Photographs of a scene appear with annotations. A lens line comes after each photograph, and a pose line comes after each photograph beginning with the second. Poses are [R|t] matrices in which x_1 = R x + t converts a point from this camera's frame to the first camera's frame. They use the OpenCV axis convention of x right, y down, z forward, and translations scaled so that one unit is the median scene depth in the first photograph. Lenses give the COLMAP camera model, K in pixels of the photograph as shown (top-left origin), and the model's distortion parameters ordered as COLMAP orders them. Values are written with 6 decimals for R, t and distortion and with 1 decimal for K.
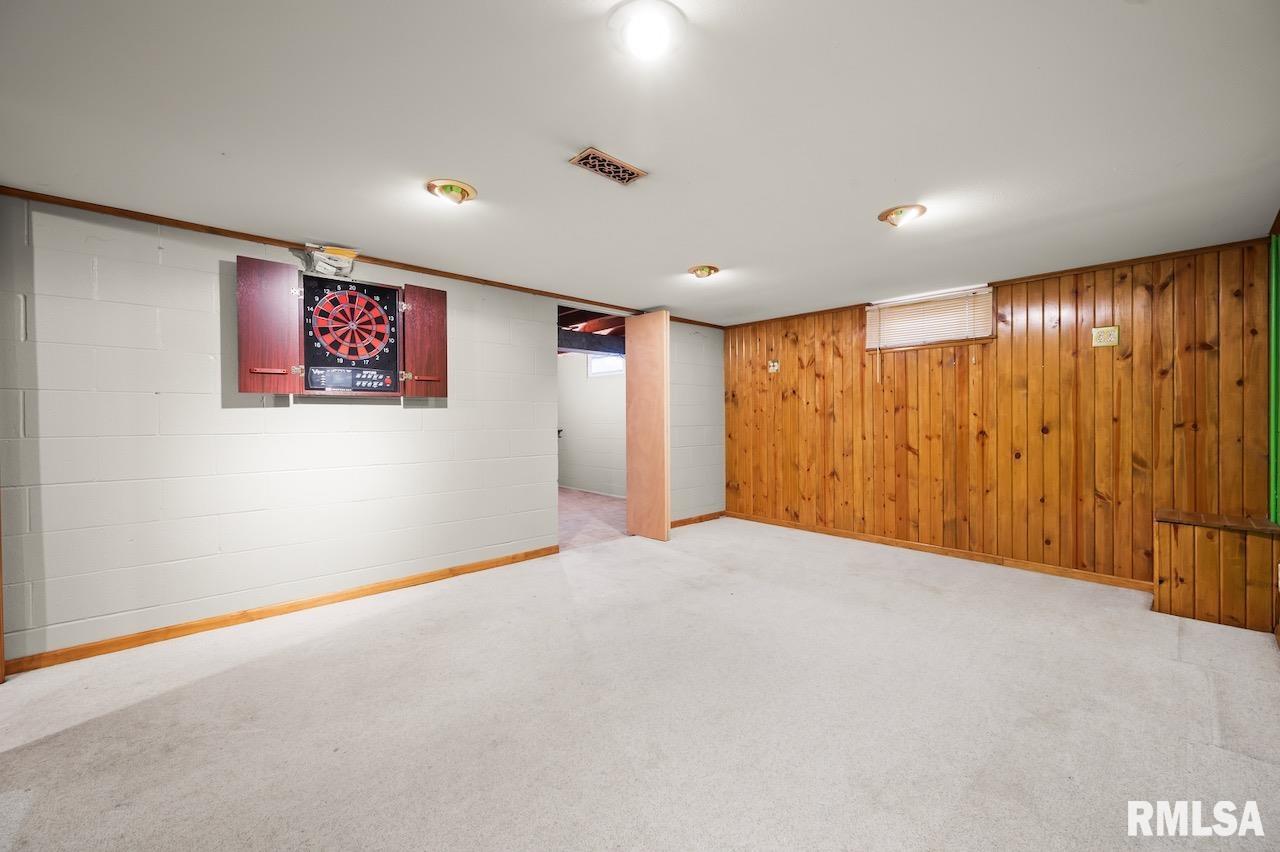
lens RADIAL K [[505.5, 0, 638.4], [0, 505.5, 422.0], [0, 0, 1]] dist [-0.001227, -0.000083]
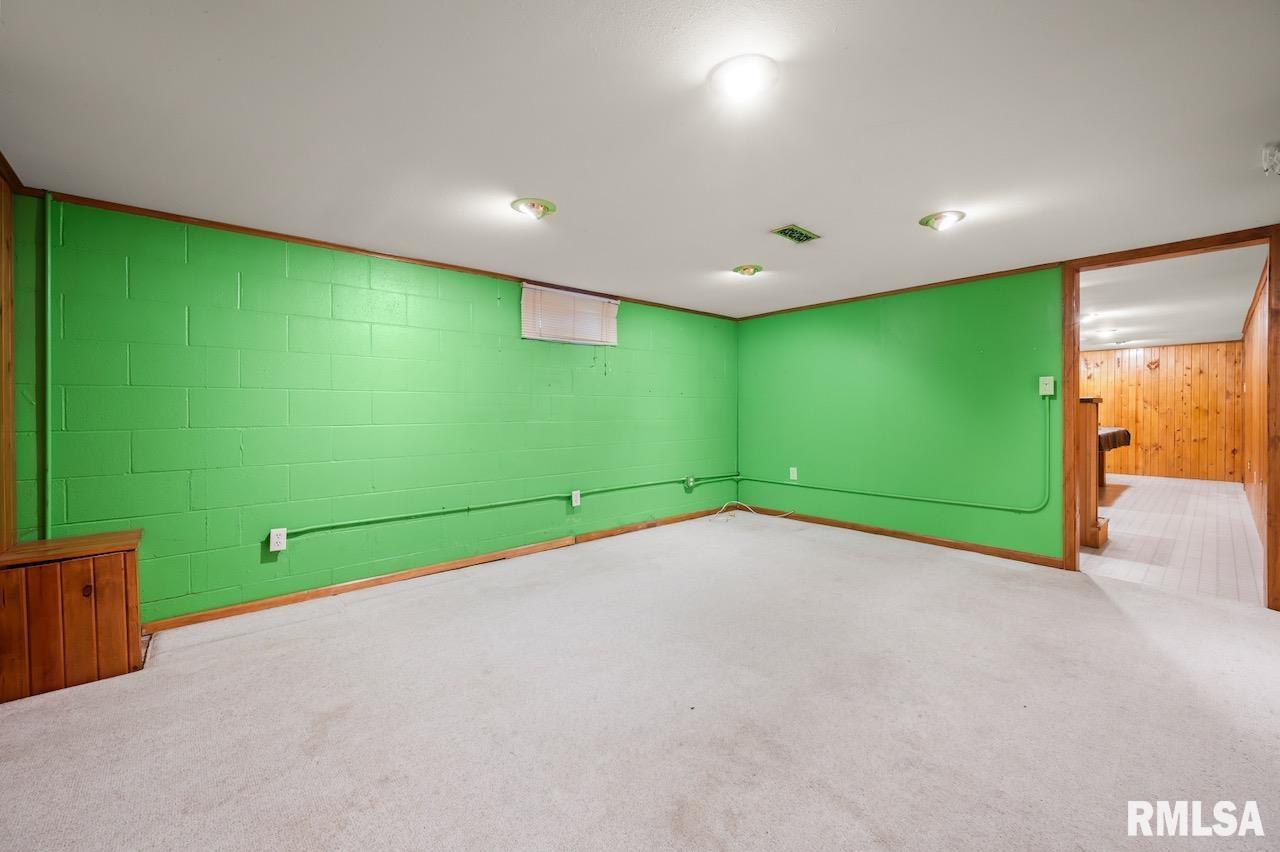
lens RADIAL K [[509.3, 0, 627.8], [0, 509.3, 413.2], [0, 0, 1]] dist [-0.002488, -0.000254]
pose [[-0.999048, 0.006951, 0.043056, 0.259580], [0.007242, 0.999952, 0.006612, -0.009763], [-0.043008, 0.006917, -0.999051, 1.776303]]
